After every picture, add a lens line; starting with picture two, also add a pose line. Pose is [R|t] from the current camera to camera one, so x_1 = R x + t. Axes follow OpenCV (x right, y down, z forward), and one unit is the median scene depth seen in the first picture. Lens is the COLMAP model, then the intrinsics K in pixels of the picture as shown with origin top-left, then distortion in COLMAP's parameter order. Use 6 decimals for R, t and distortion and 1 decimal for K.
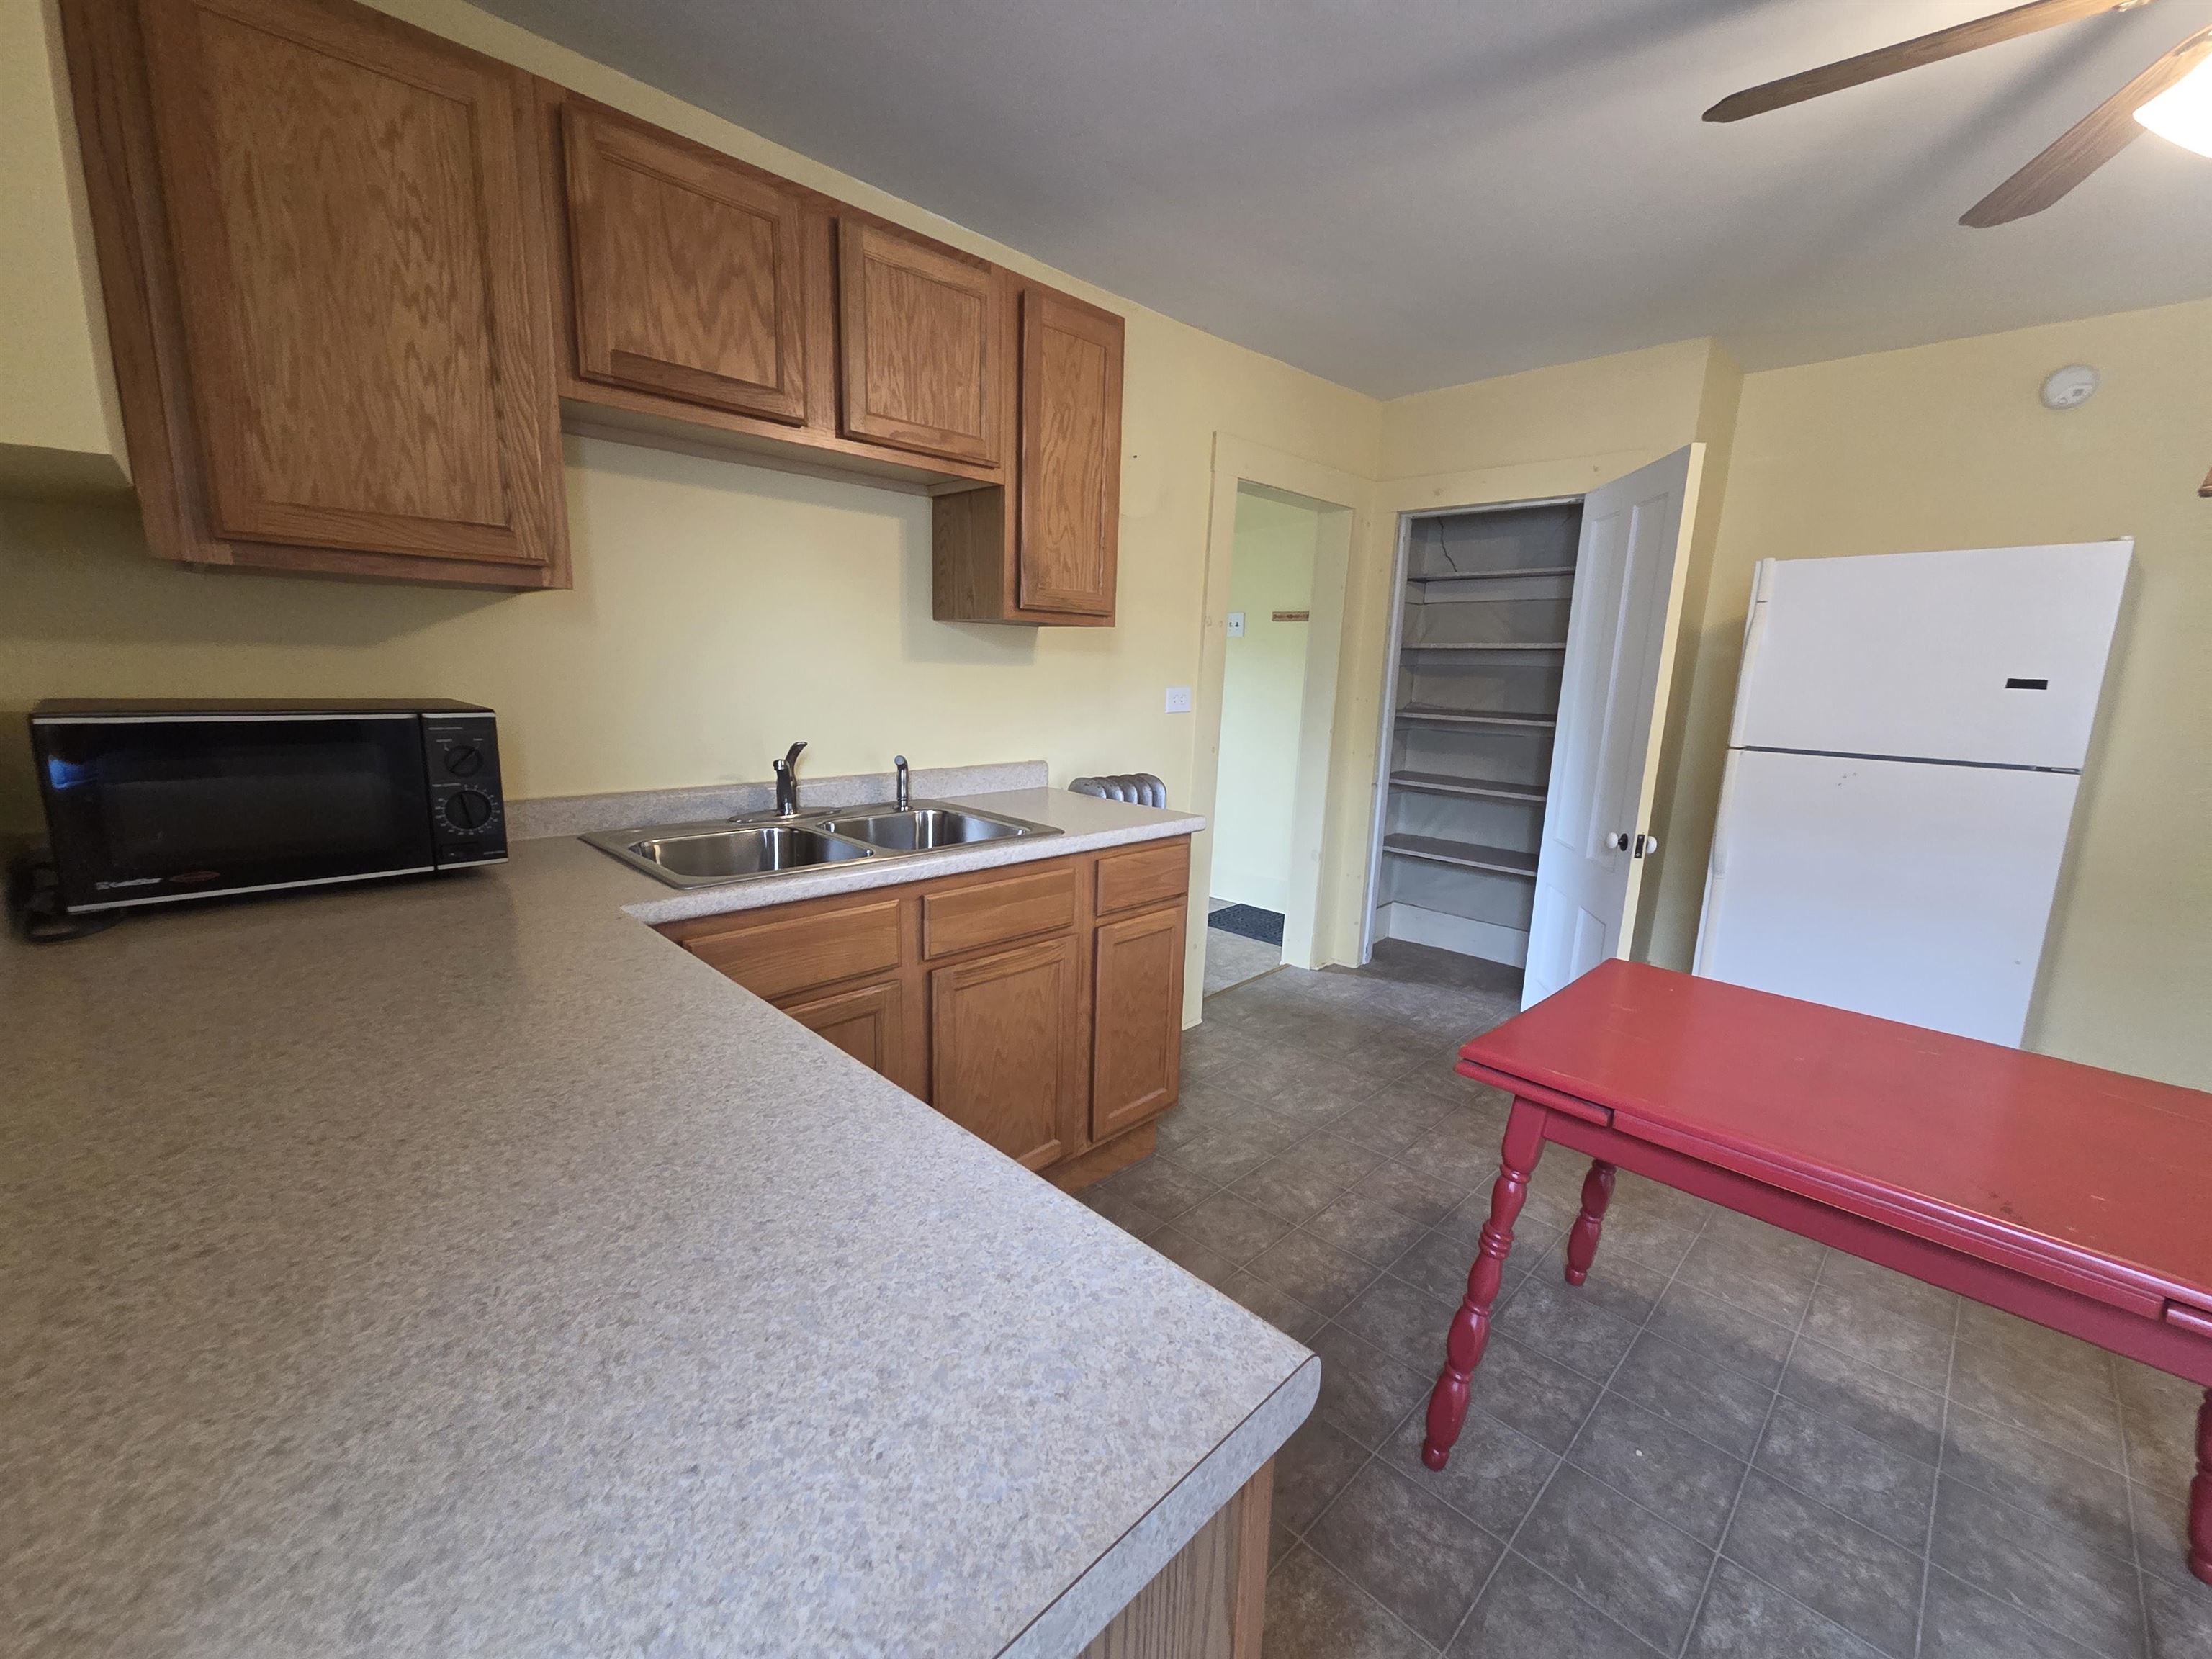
lens RADIAL K [[918.9, 0, 1099.5], [0, 918.9, 845.0], [0, 0, 1]] dist [0.000929, 0.000380]
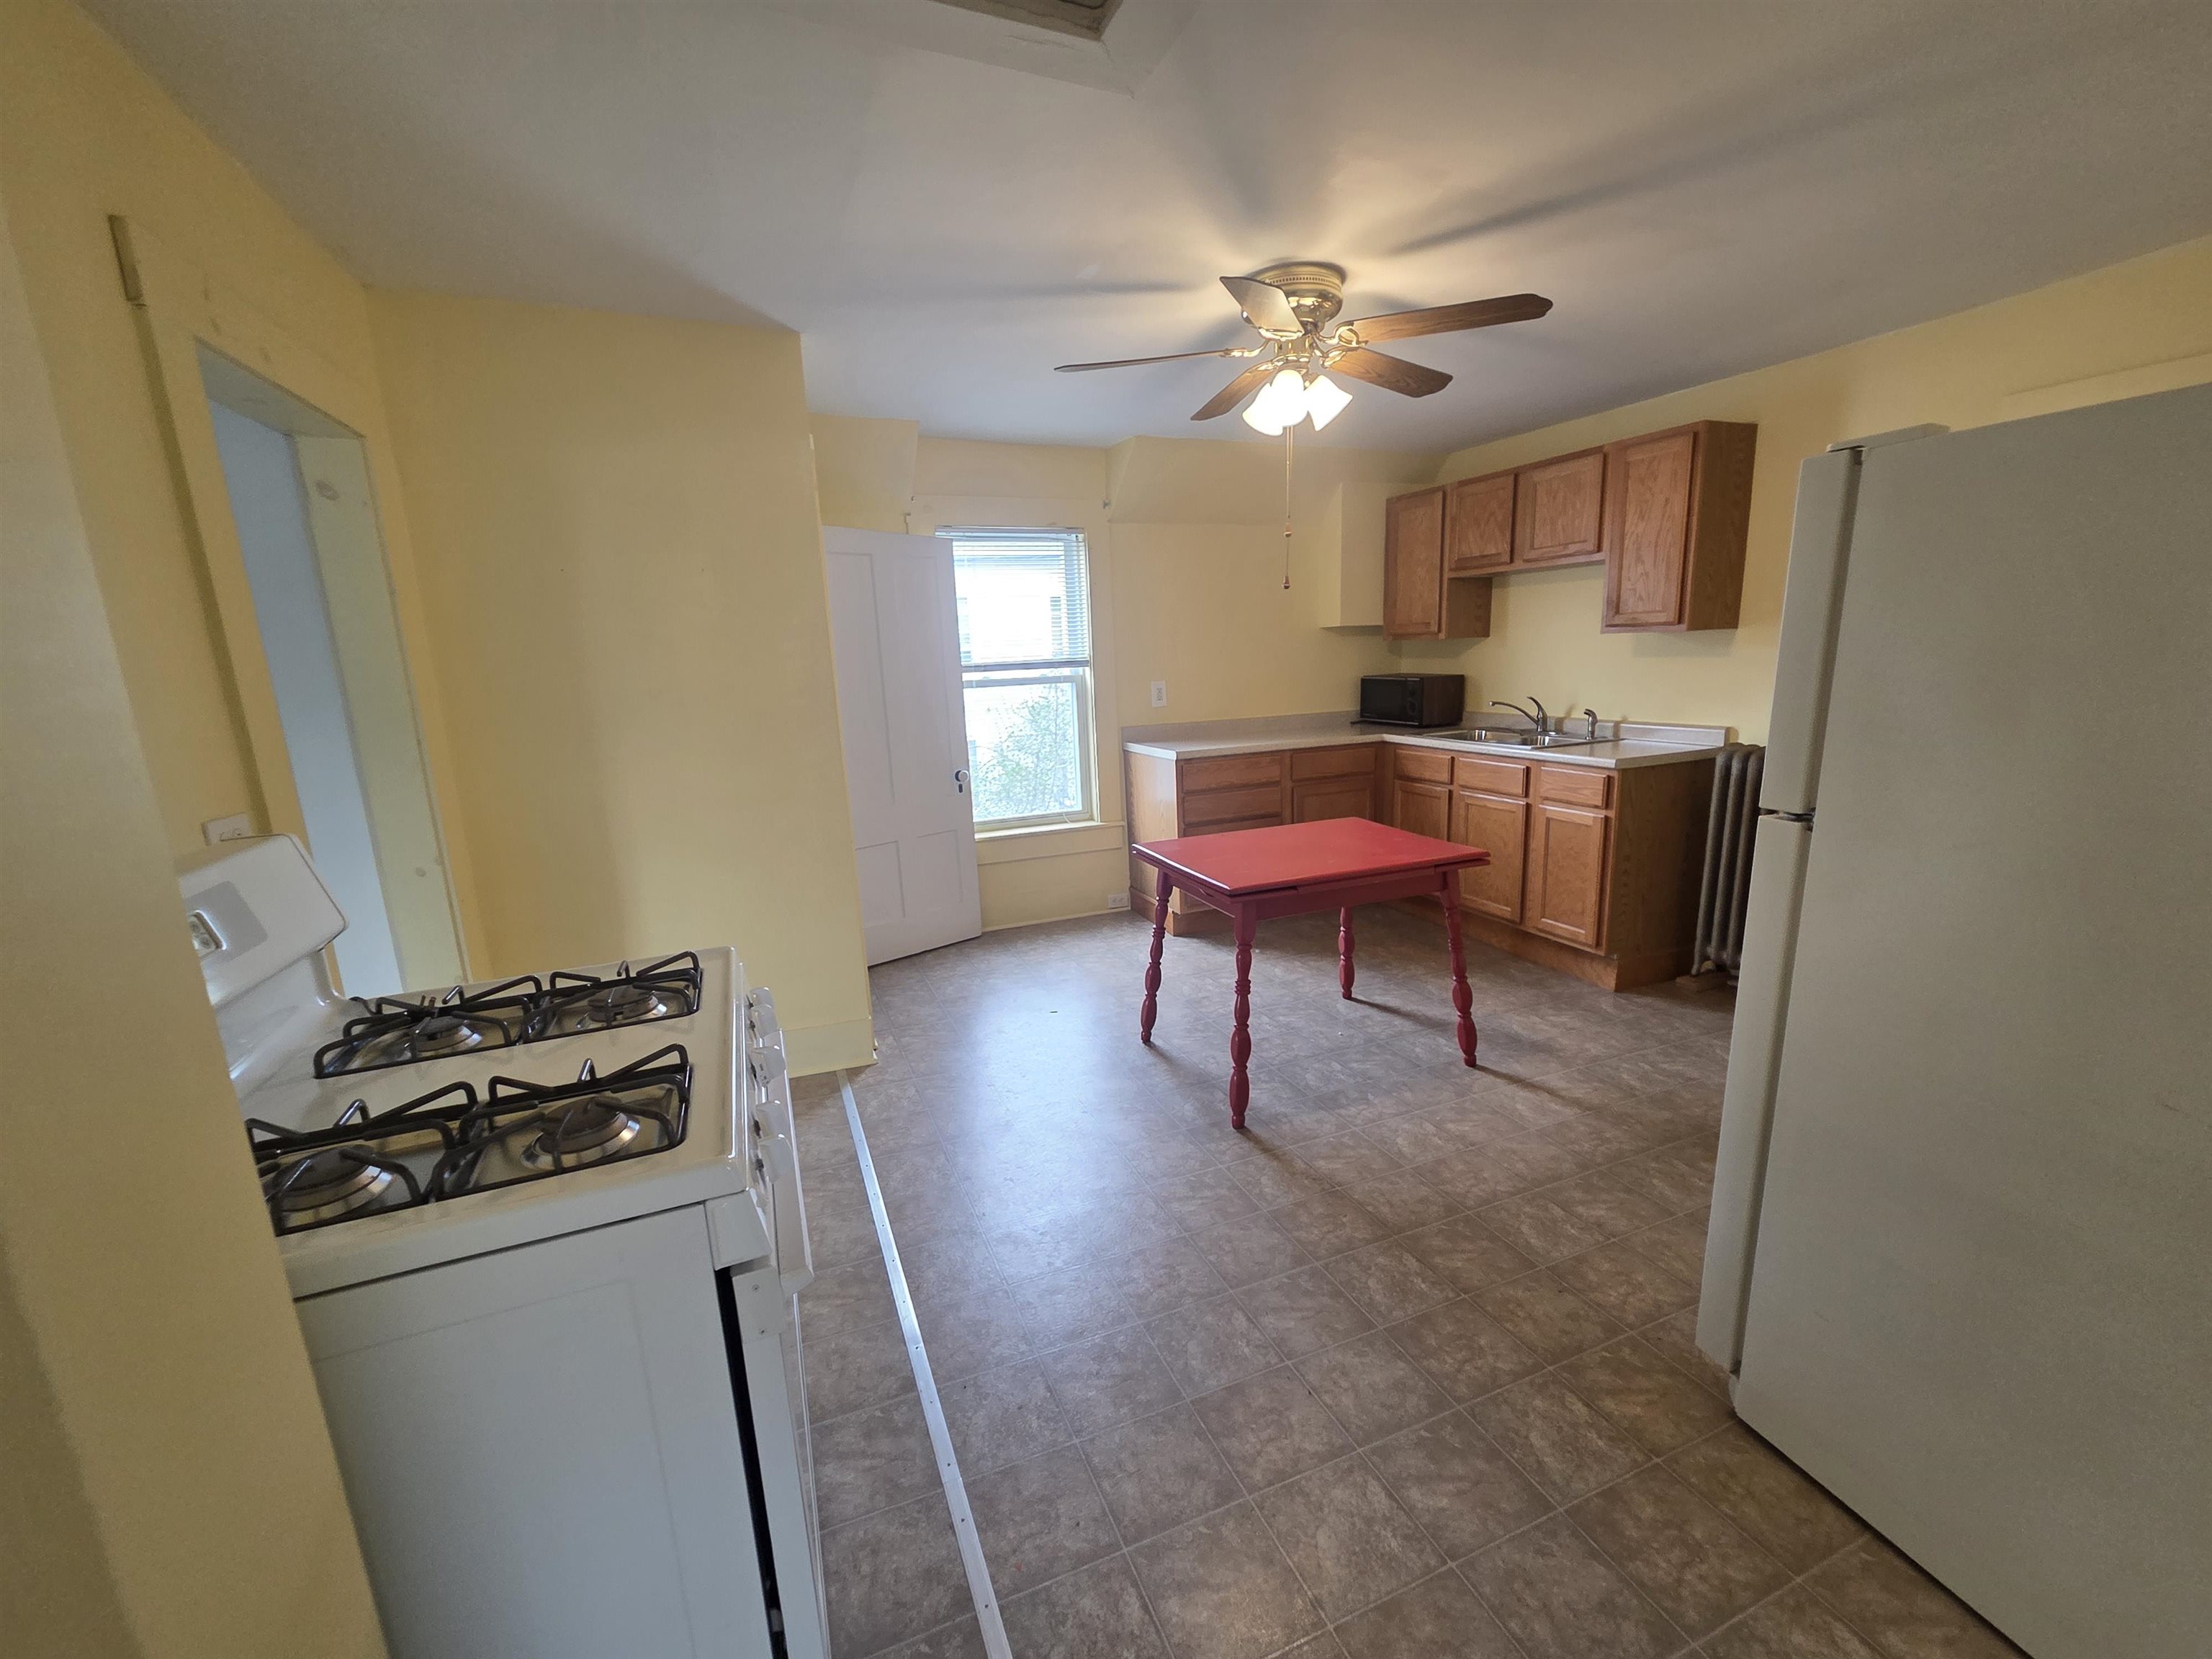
lens RADIAL K [[918.9, 0, 1103.6], [0, 918.9, 836.1], [0, 0, 1]] dist [0.000929, 0.000380]
pose [[-0.389109, 0.187664, -0.901874, 2.245097], [-0.139946, 0.955624, 0.259227, -0.226420], [0.910500, 0.227081, -0.345579, 0.951817]]
